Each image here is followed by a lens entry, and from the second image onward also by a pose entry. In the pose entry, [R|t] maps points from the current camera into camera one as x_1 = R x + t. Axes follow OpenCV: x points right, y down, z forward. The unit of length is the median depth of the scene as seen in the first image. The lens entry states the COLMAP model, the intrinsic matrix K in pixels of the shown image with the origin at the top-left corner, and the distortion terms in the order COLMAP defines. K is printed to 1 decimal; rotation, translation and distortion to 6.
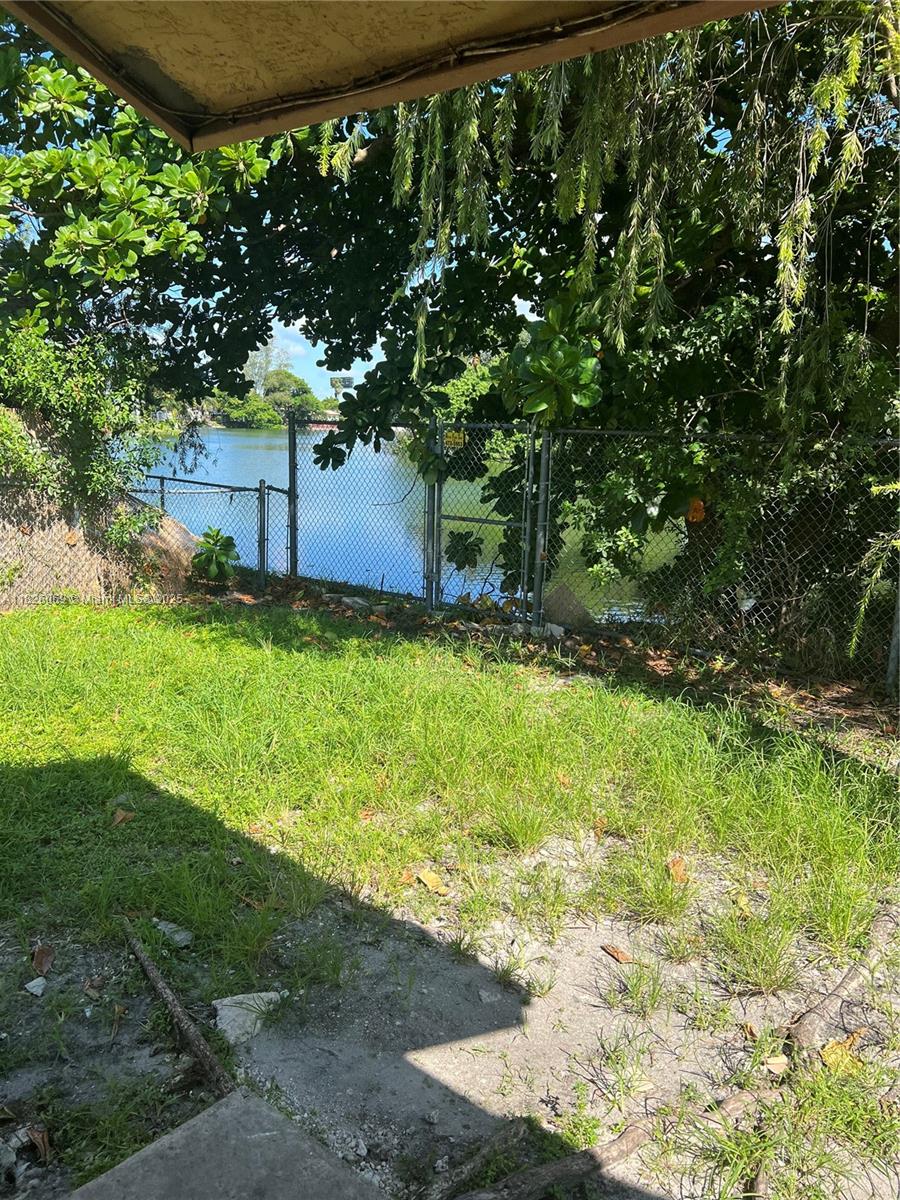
lens RADIAL K [[897.5, 0, 442.4], [0, 897.5, 610.3], [0, 0, 1]] dist [0.032593, -0.026375]
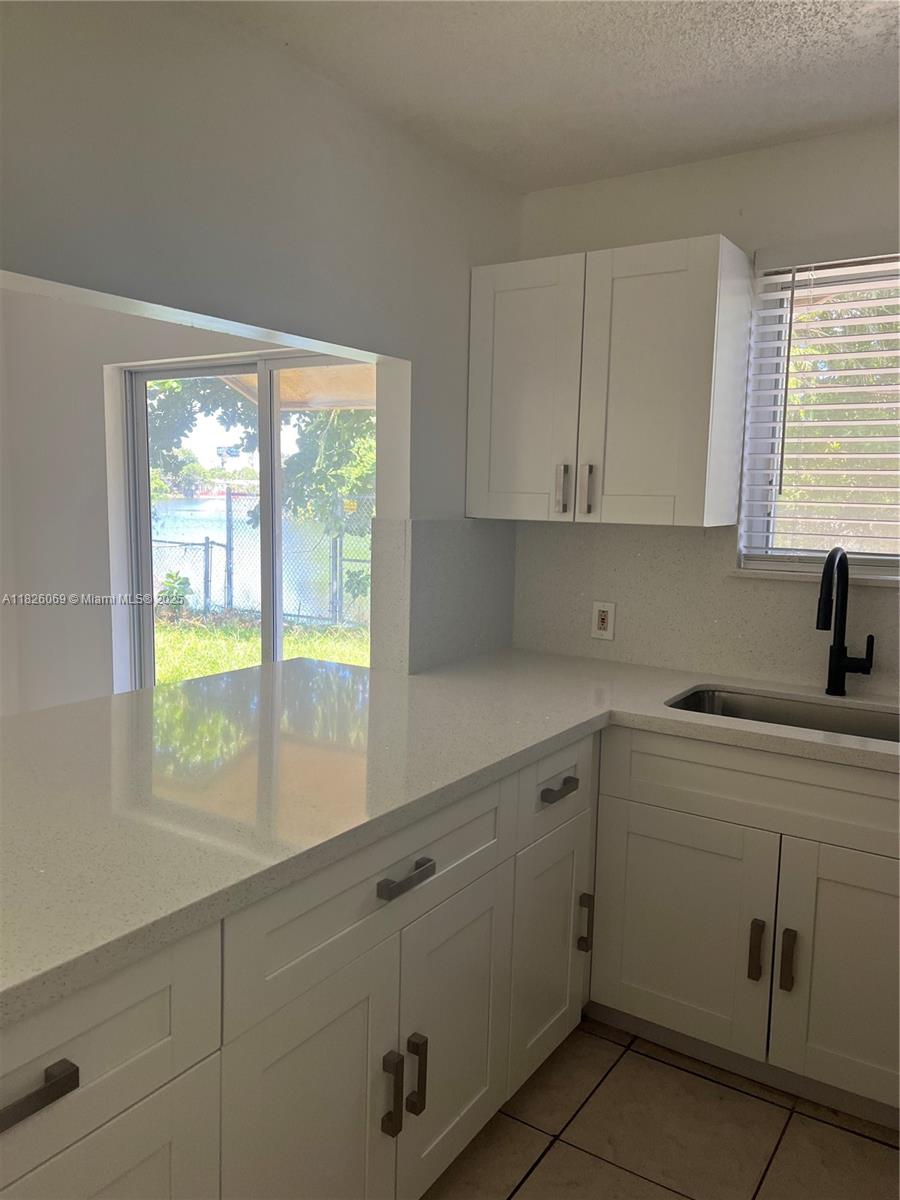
lens RADIAL K [[897.5, 0, 460.9], [0, 897.5, 600.3], [0, 0, 1]] dist [0.032593, -0.026375]
pose [[0.989778, -0.020209, 0.141178, -0.014683], [0.032010, 0.996132, -0.081831, 0.073261], [-0.138979, 0.085514, 0.986596, -0.382516]]
